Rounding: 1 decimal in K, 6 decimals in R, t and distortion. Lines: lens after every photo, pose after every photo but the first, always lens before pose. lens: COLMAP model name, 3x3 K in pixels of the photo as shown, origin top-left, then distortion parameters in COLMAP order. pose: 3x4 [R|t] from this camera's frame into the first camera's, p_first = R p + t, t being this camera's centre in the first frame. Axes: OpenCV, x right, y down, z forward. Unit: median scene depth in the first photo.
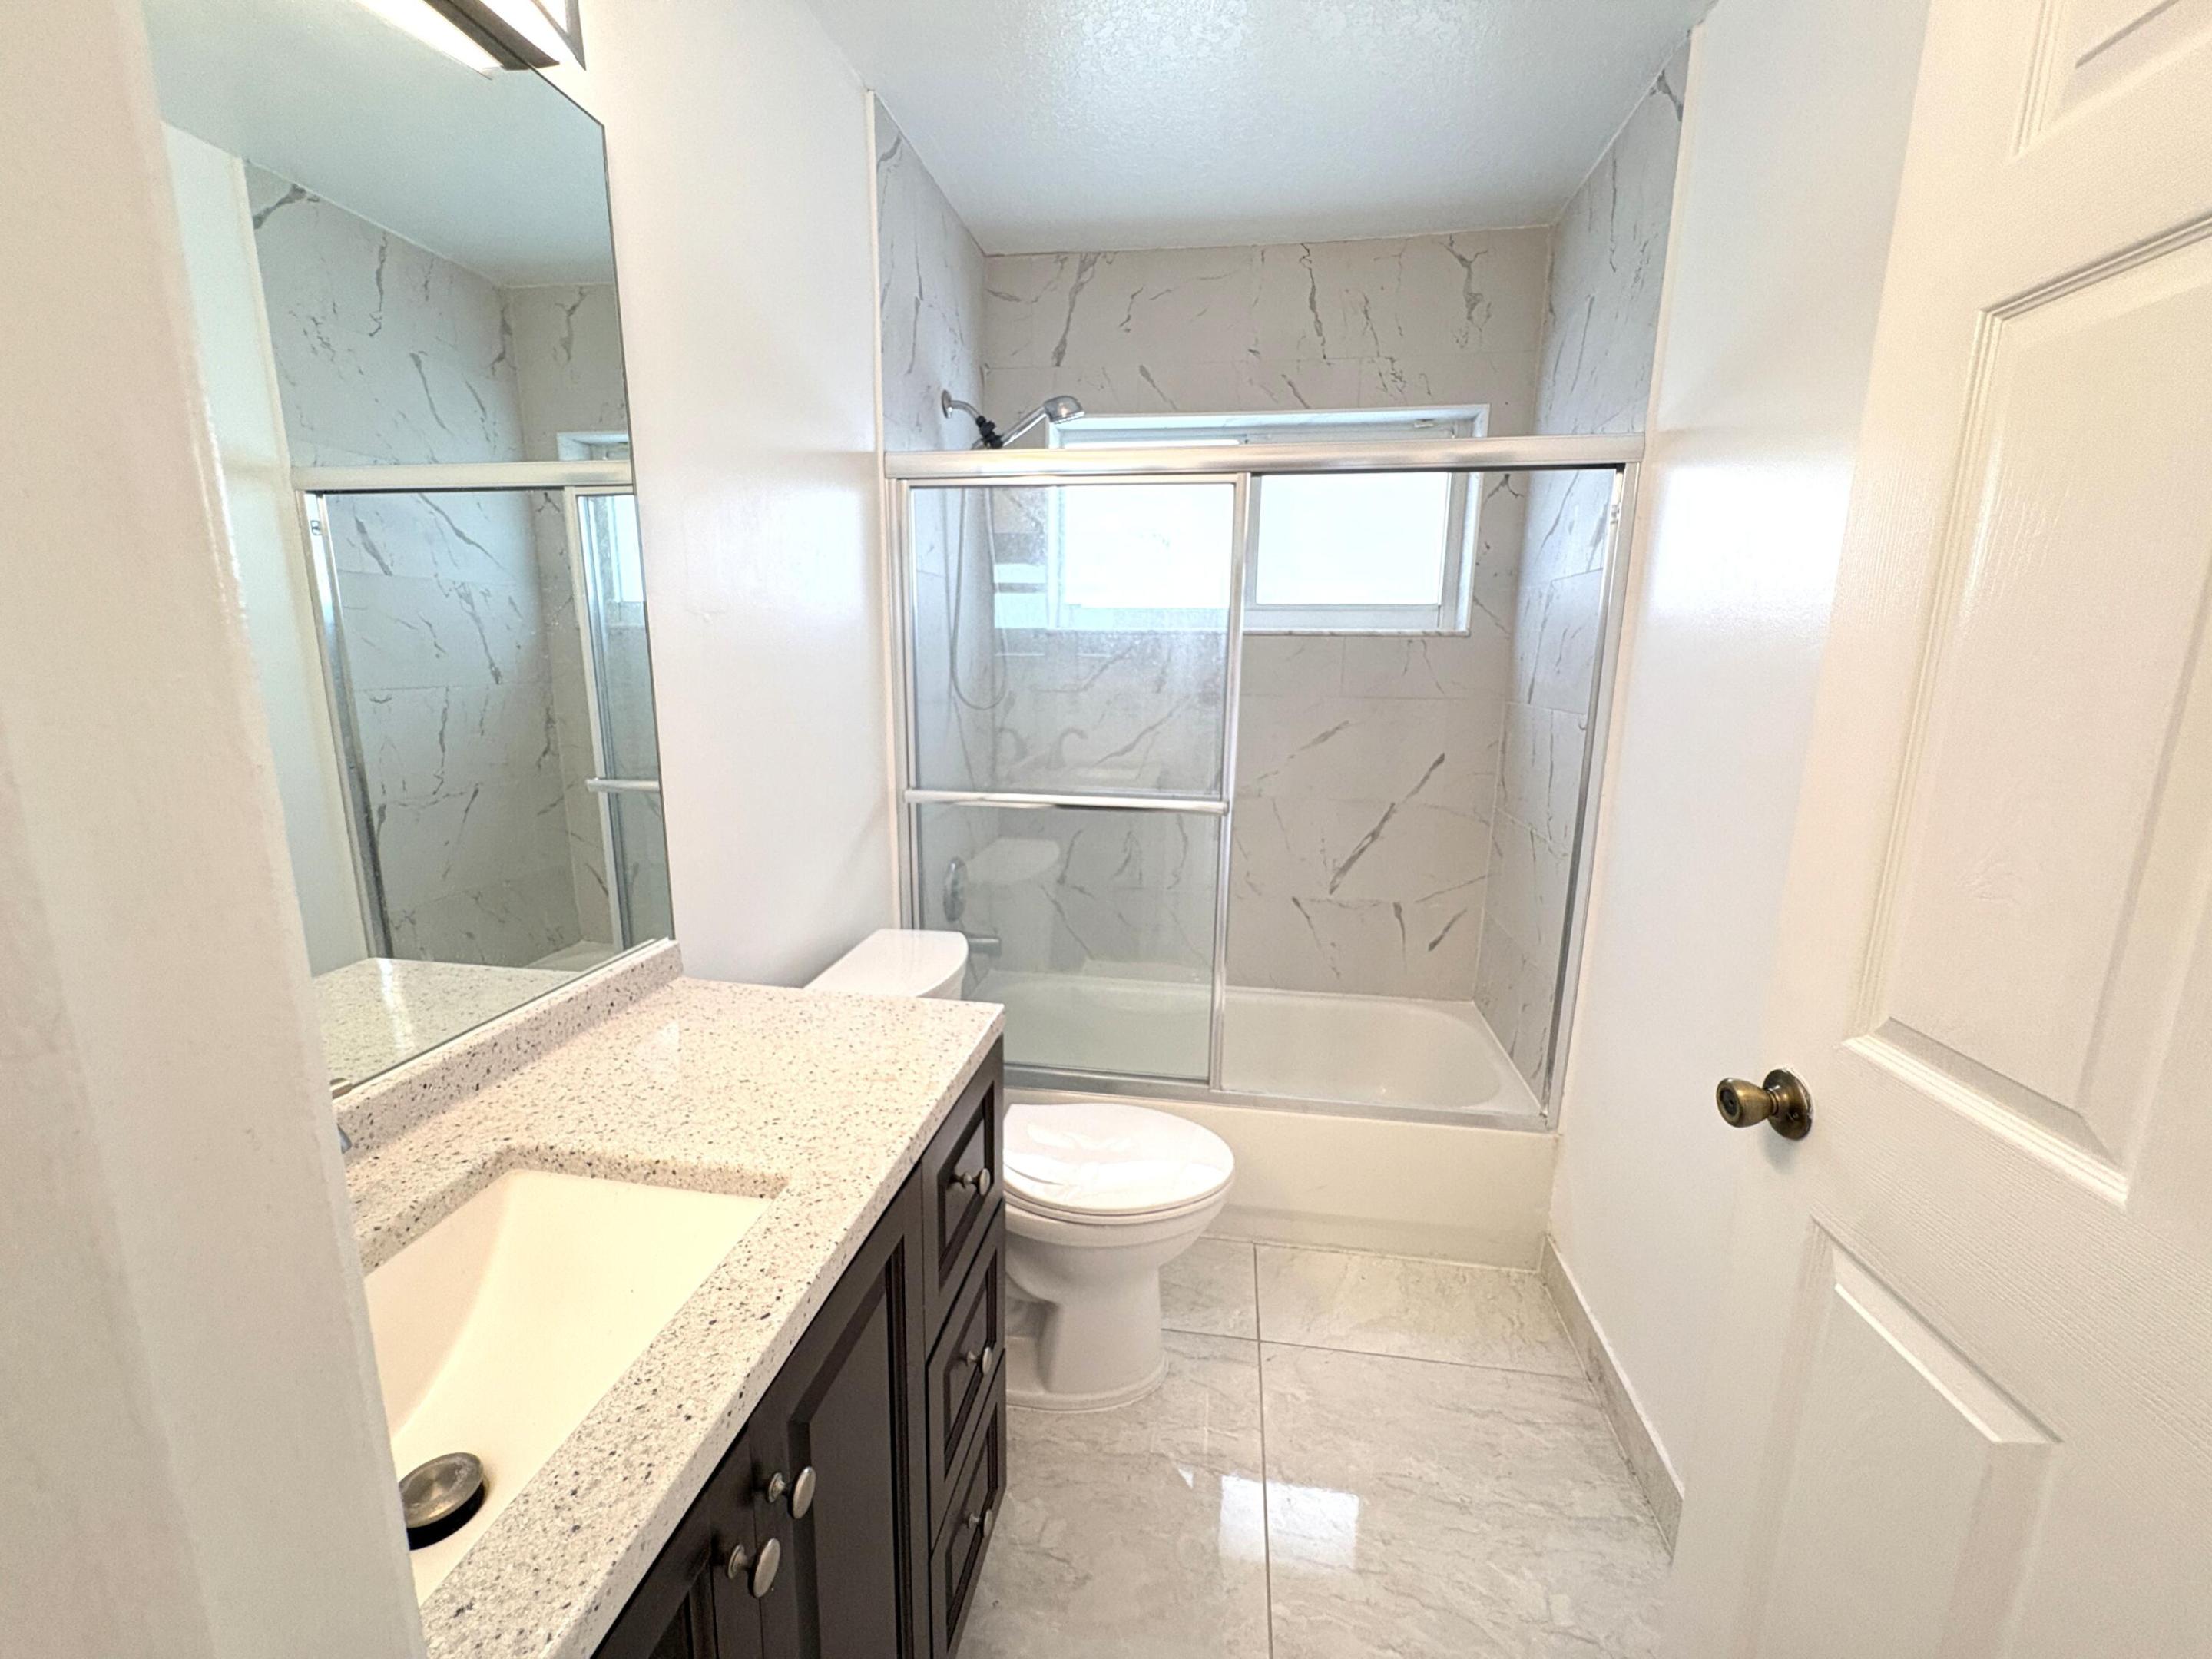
lens RADIAL K [[887.3, 0, 1098.3], [0, 887.3, 824.8], [0, 0, 1]] dist [0.001627, -0.000331]
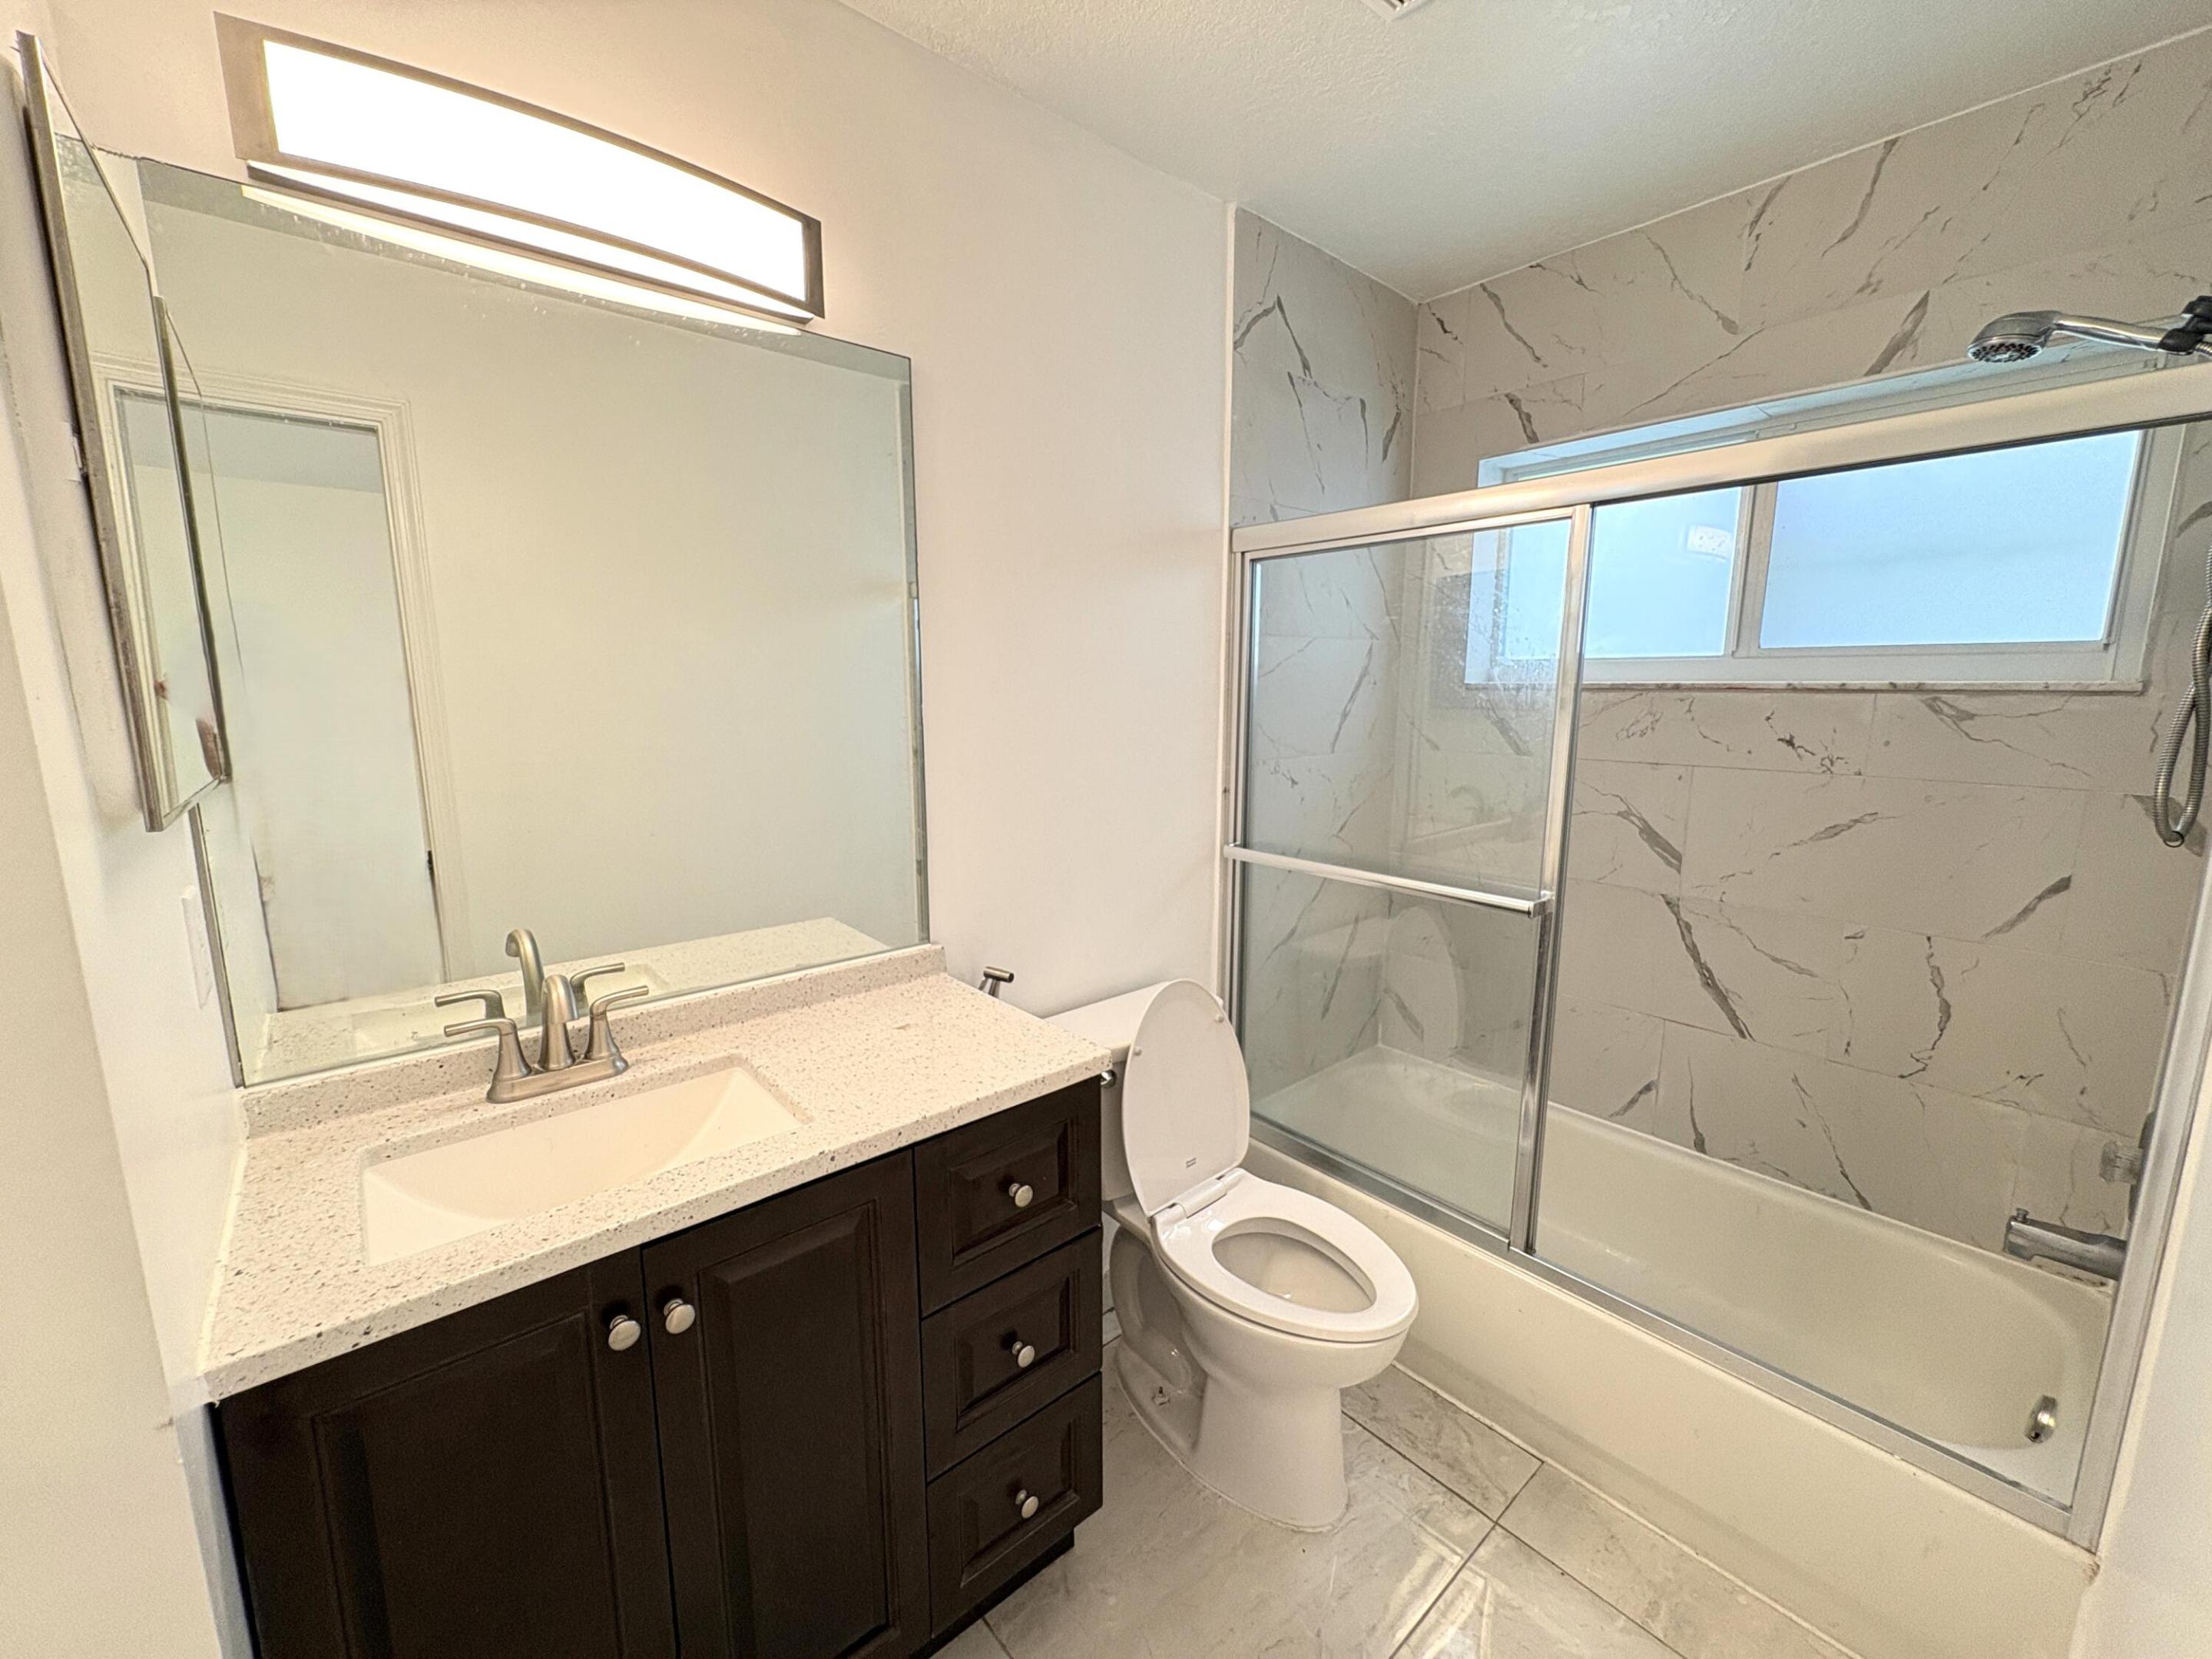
lens RADIAL K [[887.3, 0, 1106.8], [0, 887.3, 834.5], [0, 0, 1]] dist [0.001627, -0.000331]
pose [[0.768658, 0.091695, -0.633054, 0.259346], [-0.116310, 0.993209, 0.002637, -0.031074], [0.628997, 0.071603, 0.774103, 0.074681]]
